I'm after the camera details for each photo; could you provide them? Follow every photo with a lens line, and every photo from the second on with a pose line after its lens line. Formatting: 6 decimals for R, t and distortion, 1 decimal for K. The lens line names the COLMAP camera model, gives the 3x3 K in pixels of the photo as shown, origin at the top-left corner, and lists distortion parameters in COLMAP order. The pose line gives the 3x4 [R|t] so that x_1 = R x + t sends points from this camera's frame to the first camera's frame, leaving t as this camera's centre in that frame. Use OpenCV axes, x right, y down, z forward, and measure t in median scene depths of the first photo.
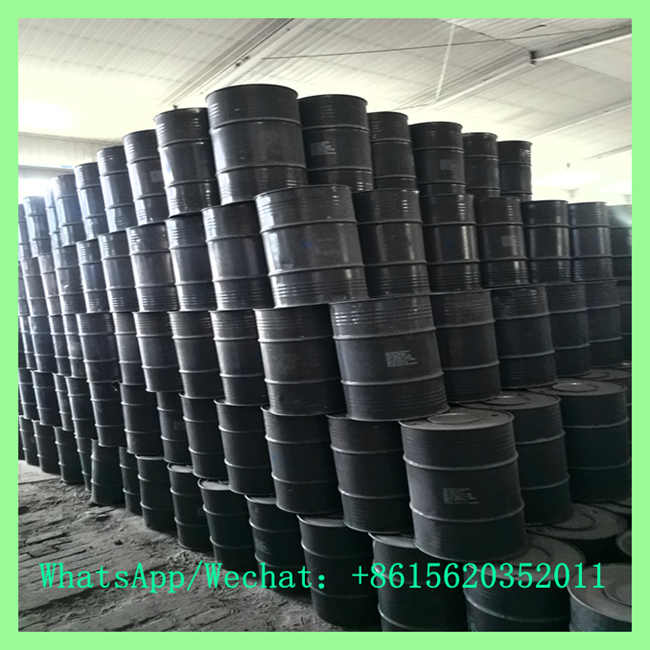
lens RADIAL K [[571.2, 0, 325.0], [0, 571.2, 325.0], [0, 0, 1]] dist [0.001469, -0.004729]
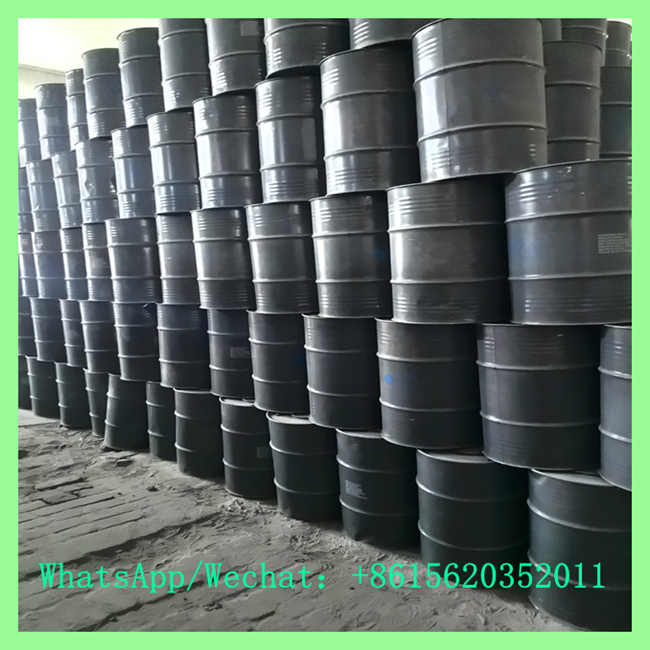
lens RADIAL K [[549.0, 0, 325.0], [0, 549.0, 325.0], [0, 0, 1]] dist [0.010331, 0.004599]
pose [[0.995173, 0.045082, 0.087169, -0.177069], [-0.048006, 0.998343, 0.031738, 0.093167], [-0.085594, -0.035769, 0.995688, 0.161134]]
